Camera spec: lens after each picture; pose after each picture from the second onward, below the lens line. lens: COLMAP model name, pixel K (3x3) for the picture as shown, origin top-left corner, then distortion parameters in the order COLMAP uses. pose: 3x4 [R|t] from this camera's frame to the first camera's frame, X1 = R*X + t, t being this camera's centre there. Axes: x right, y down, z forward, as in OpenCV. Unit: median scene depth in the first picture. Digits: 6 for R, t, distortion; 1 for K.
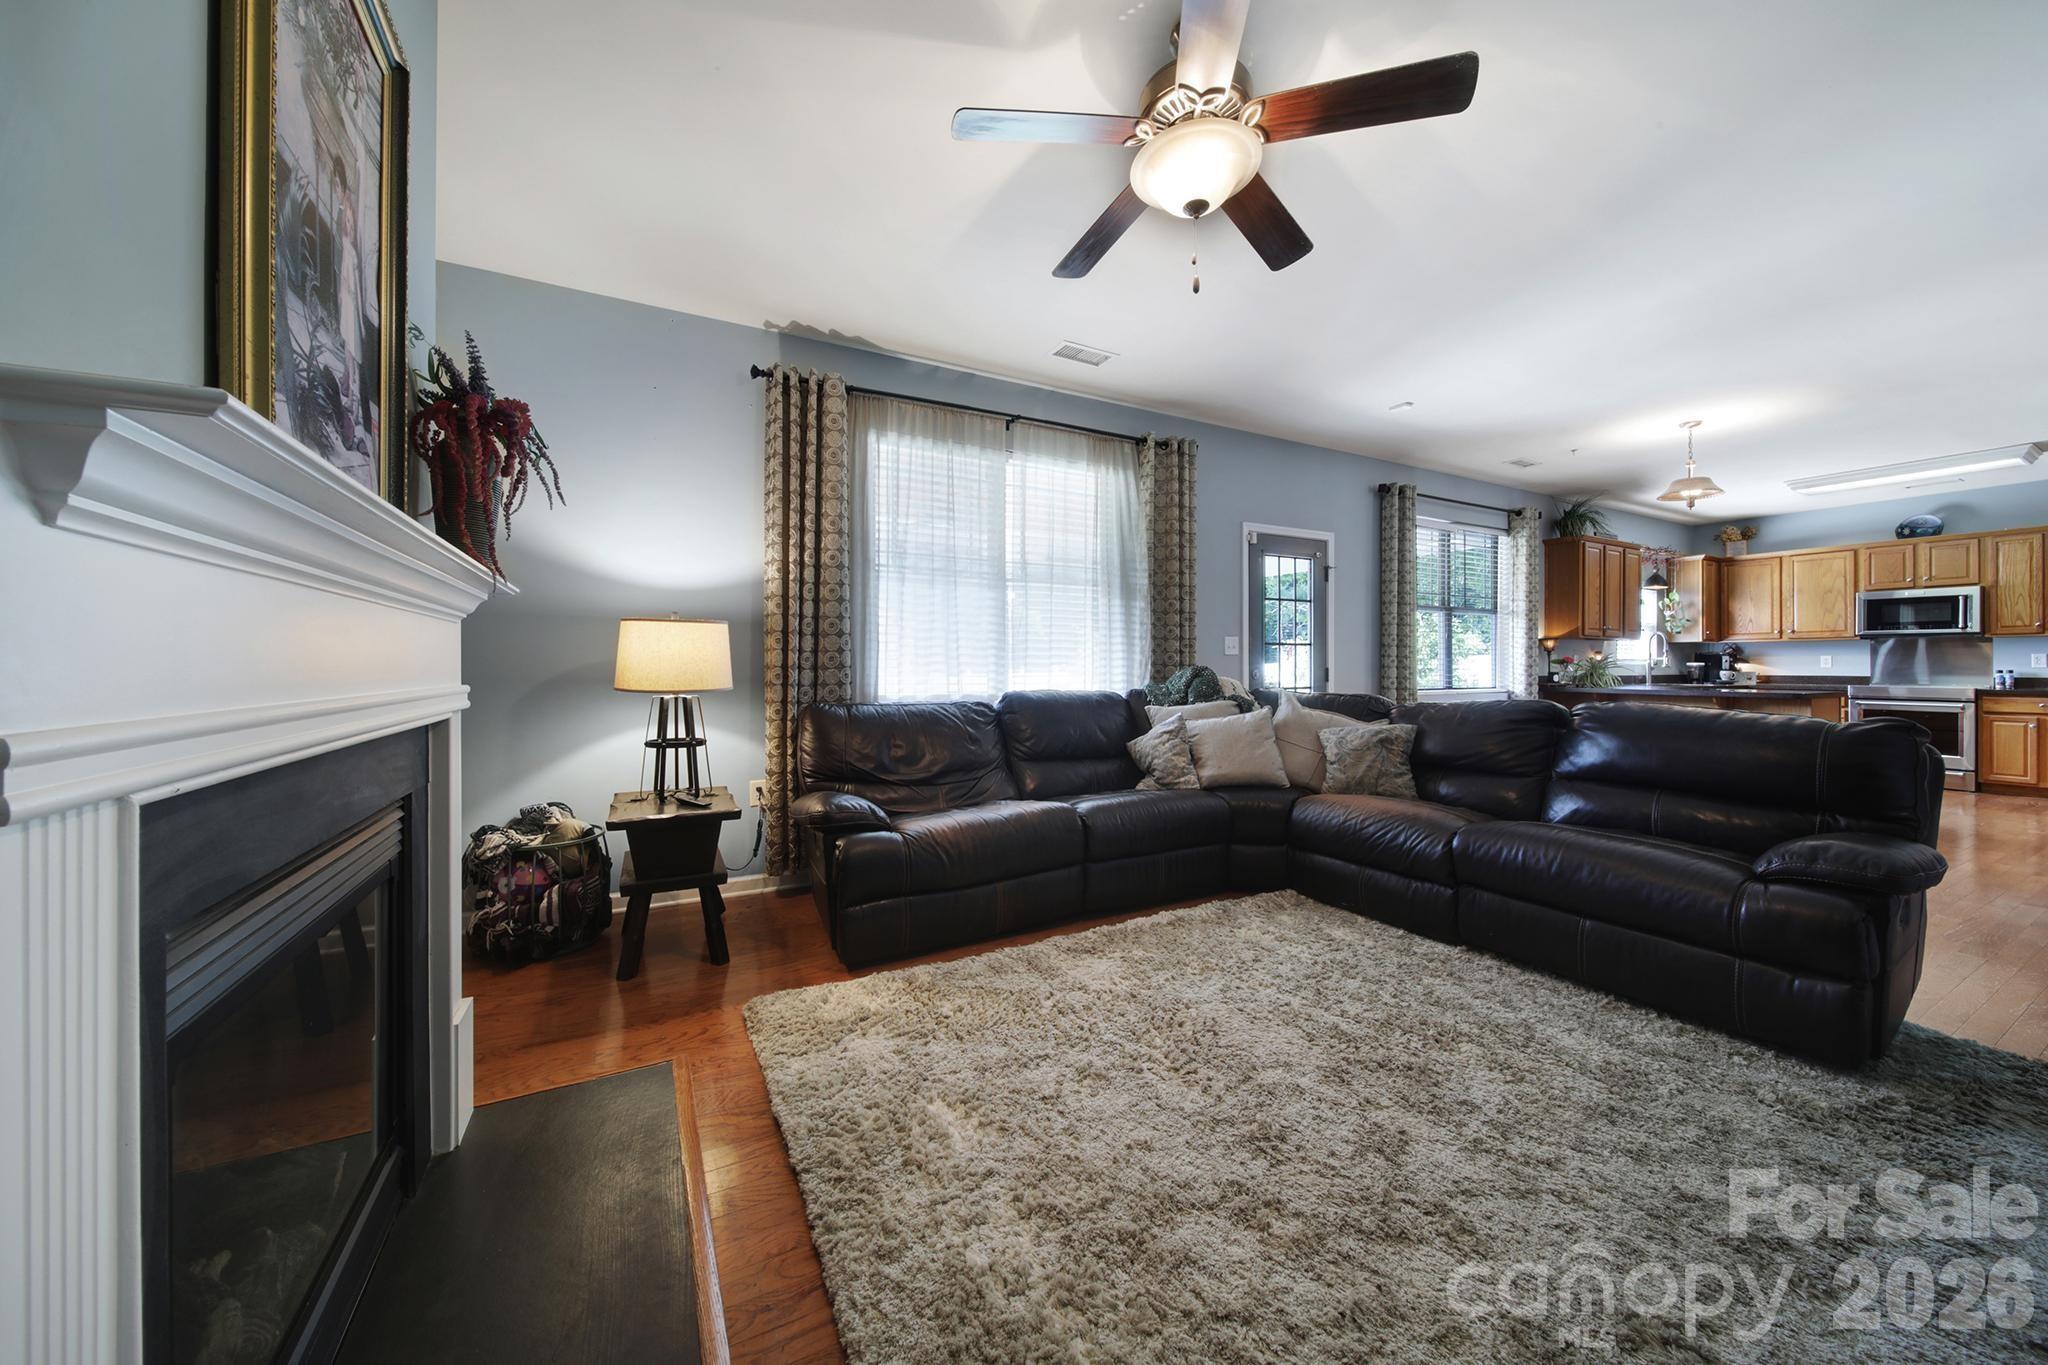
lens RADIAL K [[718.0, 0, 1017.1], [0, 718.0, 662.1], [0, 0, 1]] dist [0.000086, -0.001924]
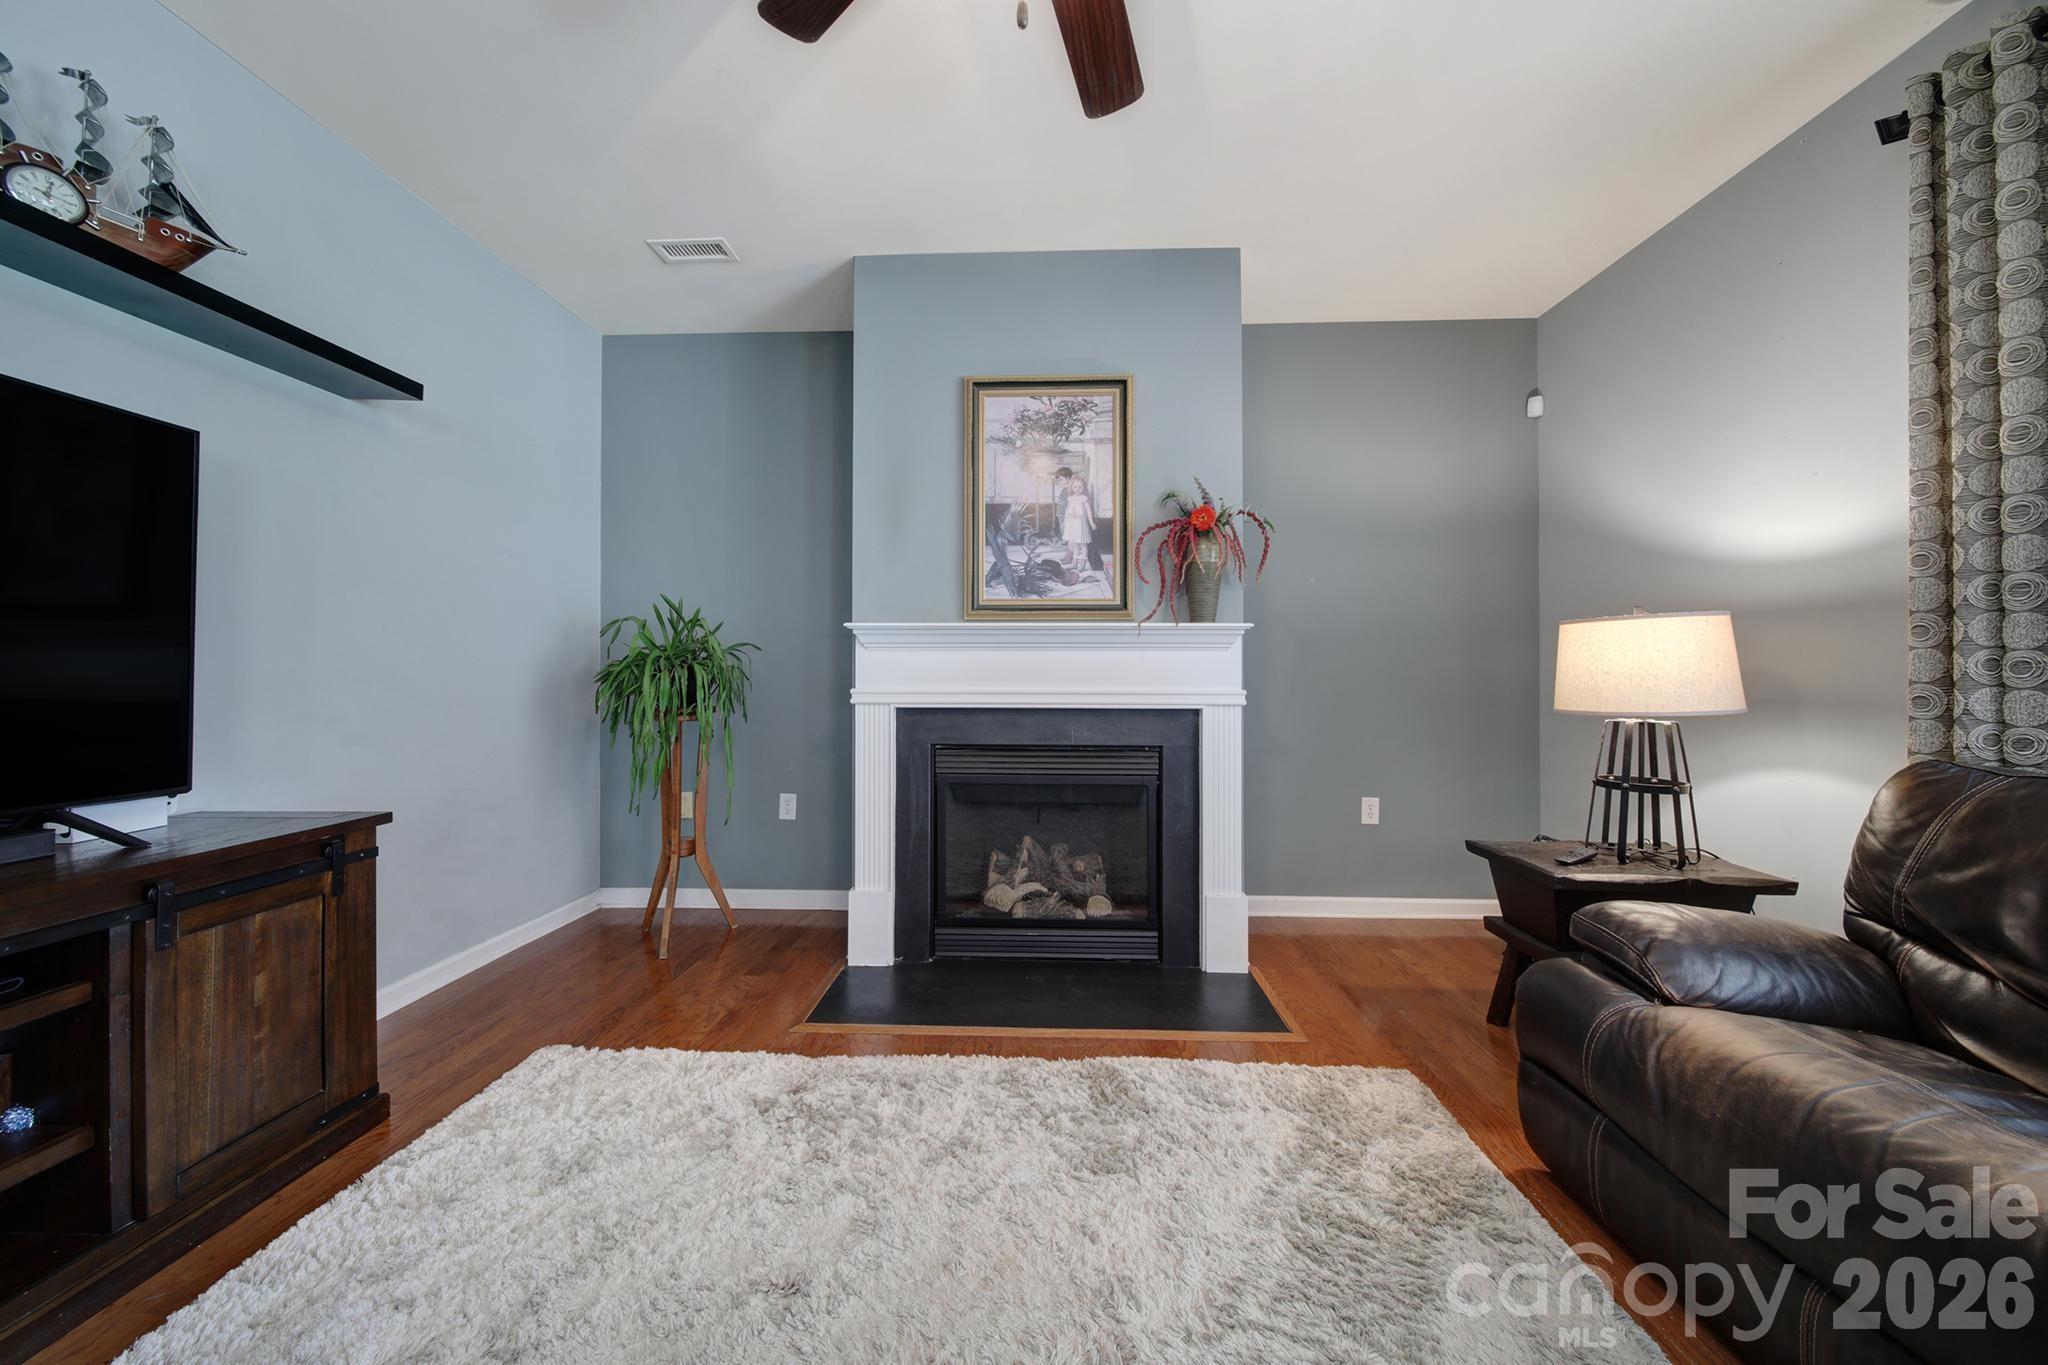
lens RADIAL K [[718.0, 0, 1017.1], [0, 718.0, 665.9], [0, 0, 1]] dist [0.000086, -0.001924]
pose [[-0.515591, -0.010720, -0.856768, 0.214715], [0.001452, 0.999909, -0.013385, 0.000318], [0.856834, -0.008145, -0.515528, 0.373929]]
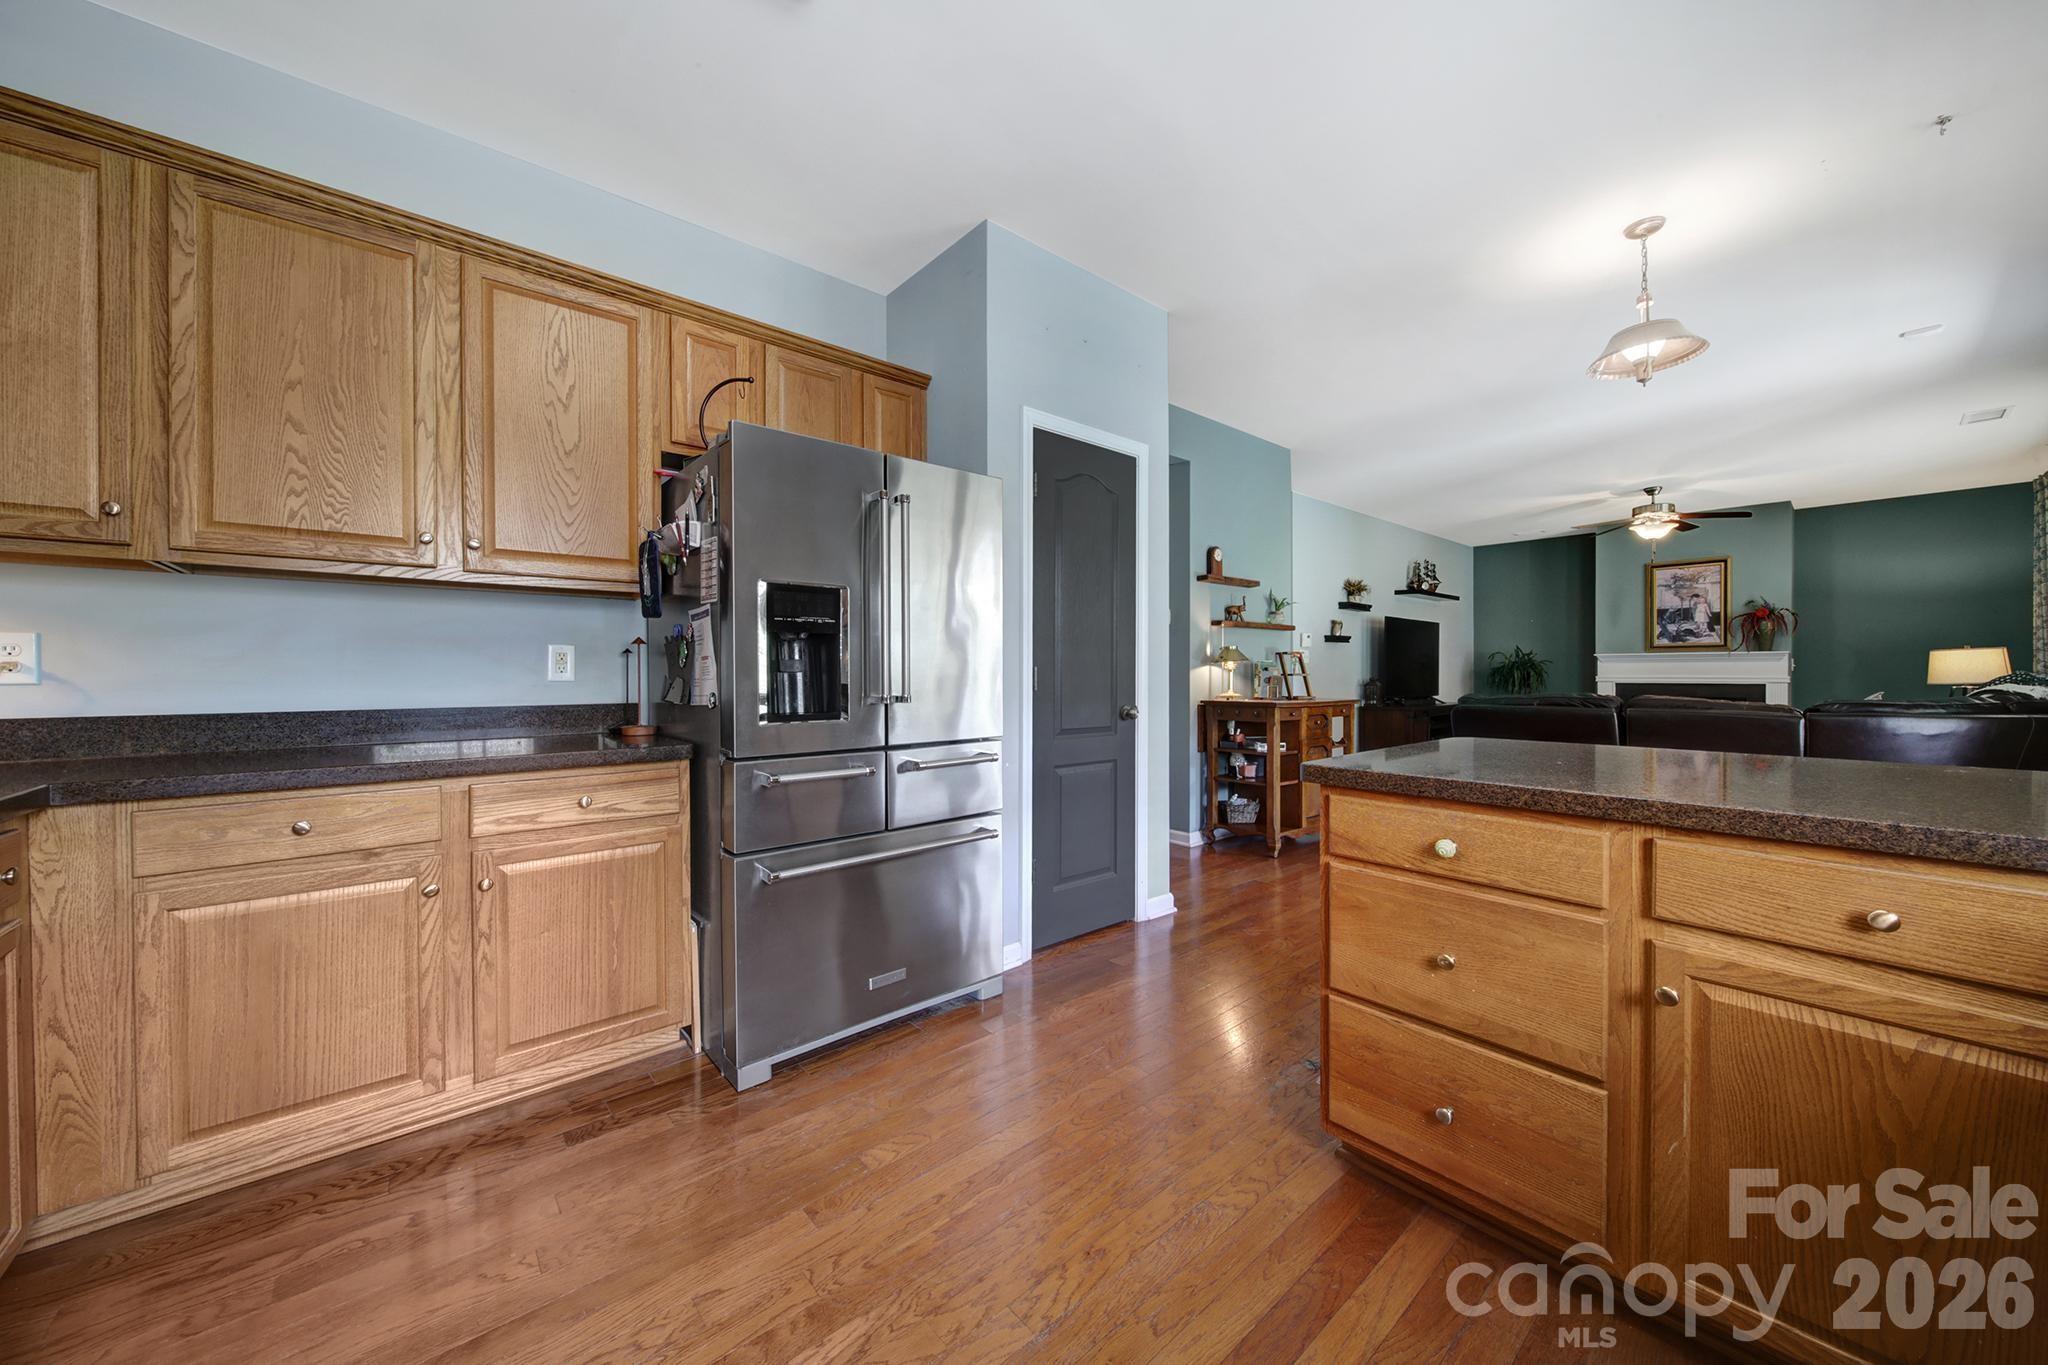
lens RADIAL K [[718.0, 0, 1005.7], [0, 718.0, 679.3], [0, 0, 1]] dist [0.000086, -0.001924]
pose [[-0.979955, 0.003880, -0.199182, 1.152778], [0.003254, 0.999989, 0.003470, 0.005371], [0.199193, 0.002752, -0.979956, 1.088234]]
